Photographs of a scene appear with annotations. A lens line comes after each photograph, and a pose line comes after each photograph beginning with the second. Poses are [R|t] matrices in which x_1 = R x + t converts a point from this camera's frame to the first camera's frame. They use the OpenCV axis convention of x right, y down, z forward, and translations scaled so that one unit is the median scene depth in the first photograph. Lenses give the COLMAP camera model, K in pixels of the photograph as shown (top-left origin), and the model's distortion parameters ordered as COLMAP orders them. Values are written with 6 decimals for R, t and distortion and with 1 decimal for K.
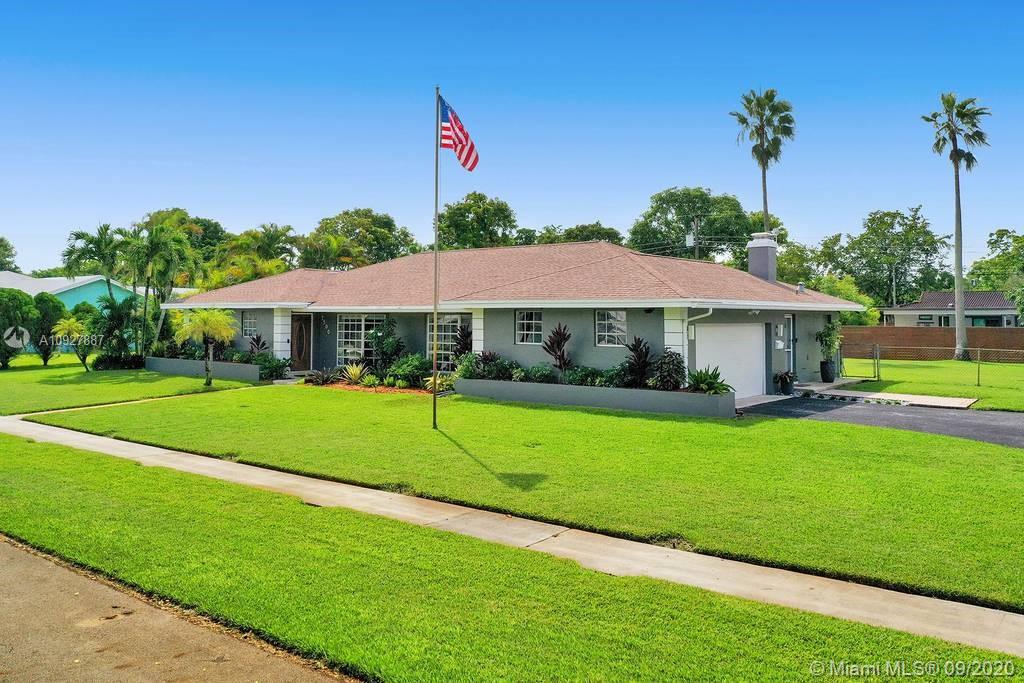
lens RADIAL K [[817.9, 0, 512.0], [0, 817.9, 341.5], [0, 0, 1]] dist [-0.008594, -0.002366]
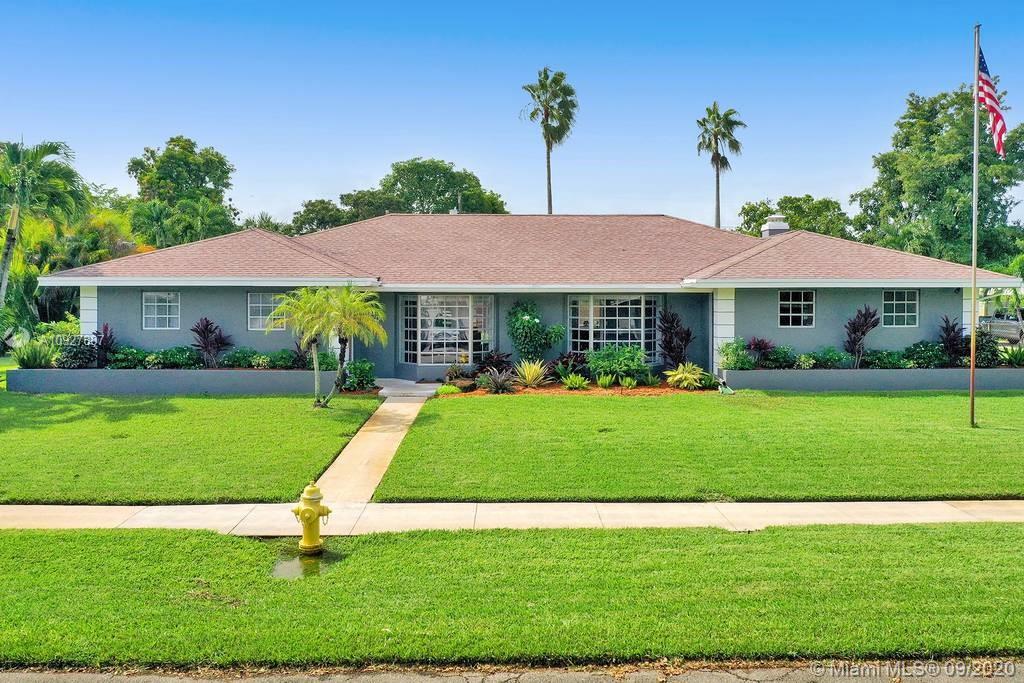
lens RADIAL K [[817.9, 0, 512.0], [0, 817.9, 341.5], [0, 0, 1]] dist [-0.008594, -0.002366]
pose [[0.751596, -0.040754, 0.658364, -0.695624], [0.023743, 0.999114, 0.034741, -0.017378], [-0.659197, -0.010479, 0.751897, 0.452885]]
